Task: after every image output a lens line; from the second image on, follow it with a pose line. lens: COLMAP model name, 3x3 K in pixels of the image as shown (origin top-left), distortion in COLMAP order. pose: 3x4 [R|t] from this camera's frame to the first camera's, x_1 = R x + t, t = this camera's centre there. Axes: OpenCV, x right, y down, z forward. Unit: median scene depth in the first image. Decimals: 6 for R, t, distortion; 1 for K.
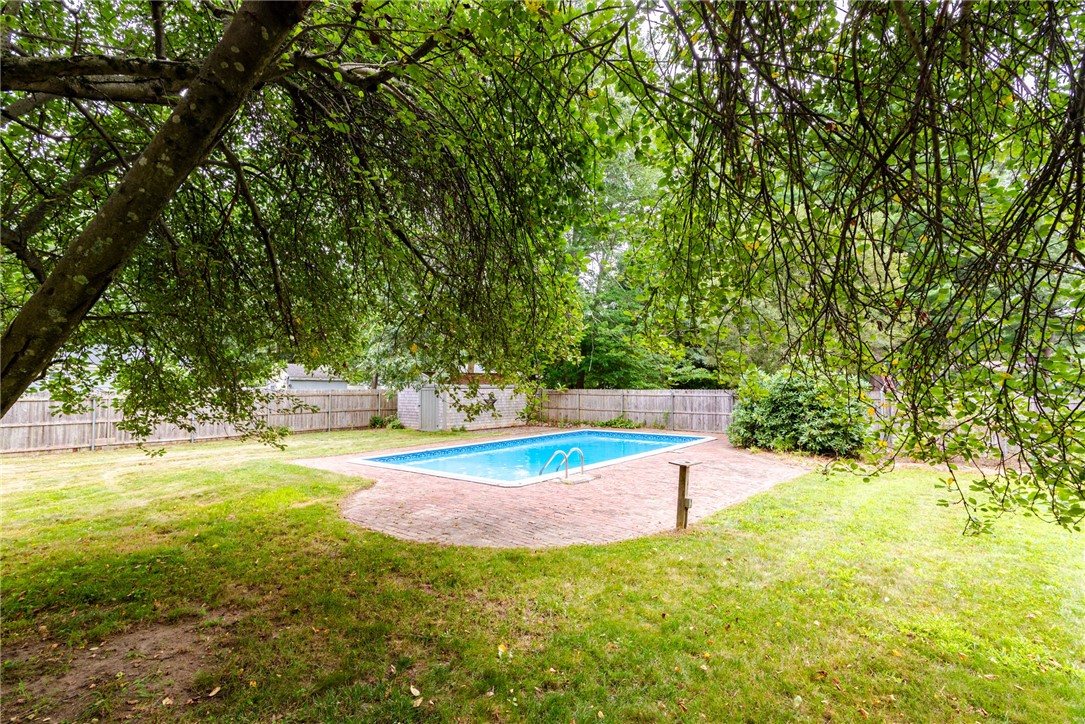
lens RADIAL K [[515.0, 0, 543.0], [0, 515.0, 382.7], [0, 0, 1]] dist [0.021041, -0.000067]
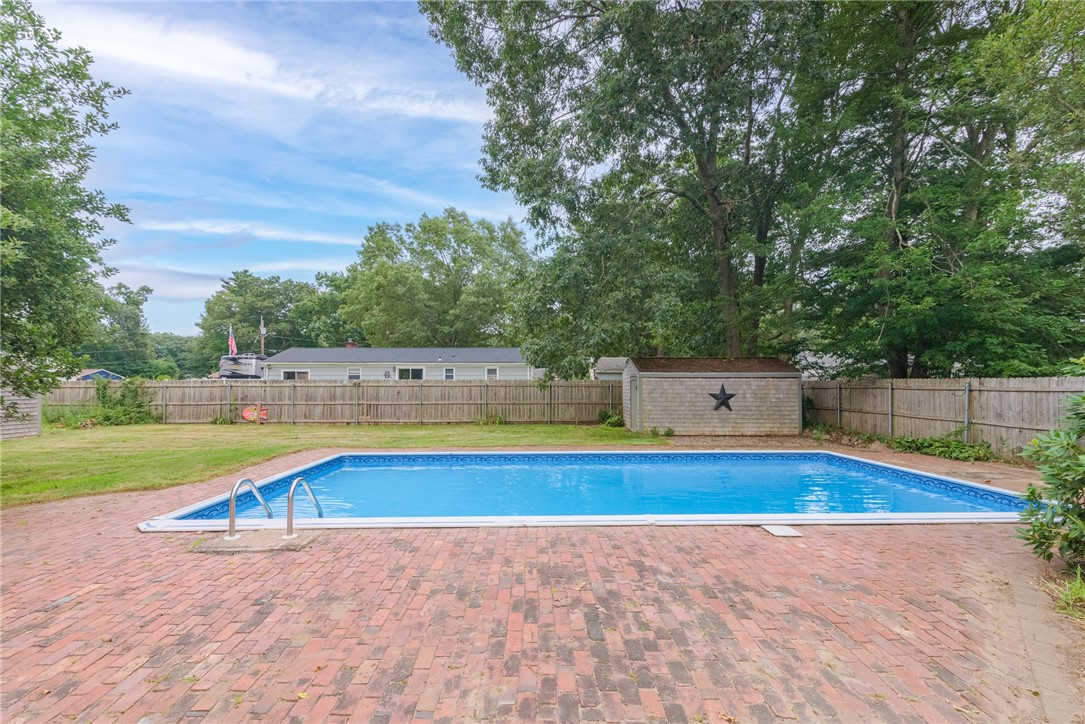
lens RADIAL K [[491.1, 0, 546.4], [0, 491.1, 373.0], [0, 0, 1]] dist [0.019764, -0.000469]
pose [[0.643769, -0.015134, -0.765070, 0.269171], [0.002710, 0.999843, -0.017498, 0.016385], [0.765215, 0.009192, 0.643709, 0.410525]]
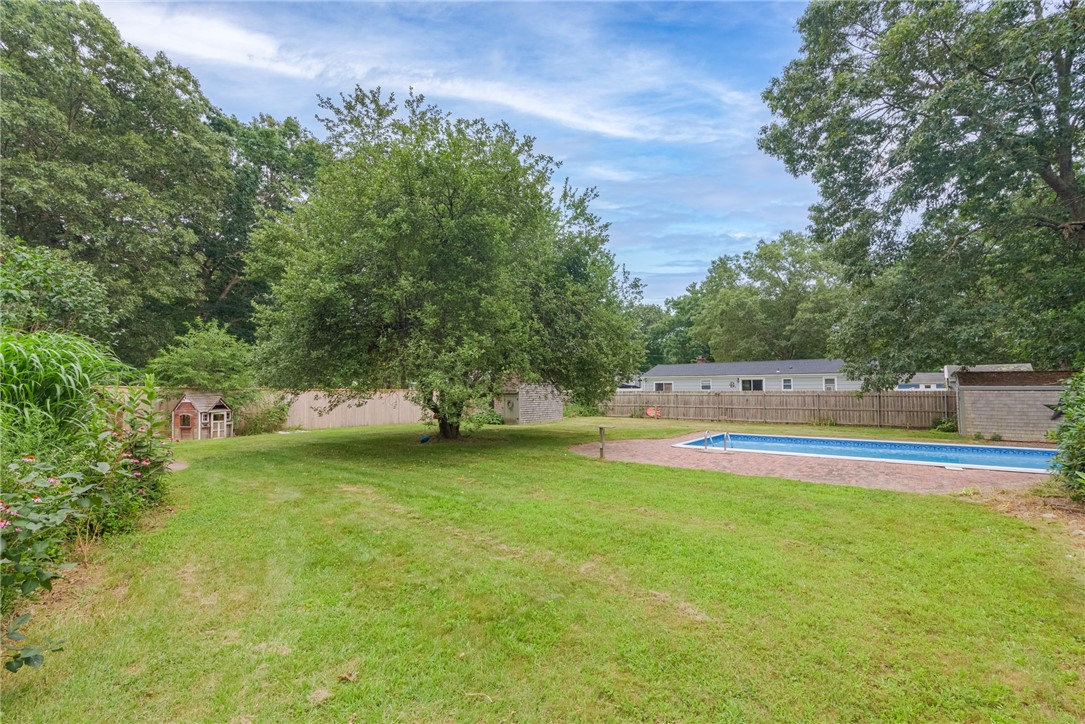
lens RADIAL K [[491.1, 0, 546.4], [0, 491.1, 373.0], [0, 0, 1]] dist [0.019764, -0.000469]
pose [[0.047468, -0.032192, -0.998354, 0.637205], [0.008052, 0.999460, -0.031845, 0.002863], [0.998840, -0.006527, 0.047702, 0.214089]]
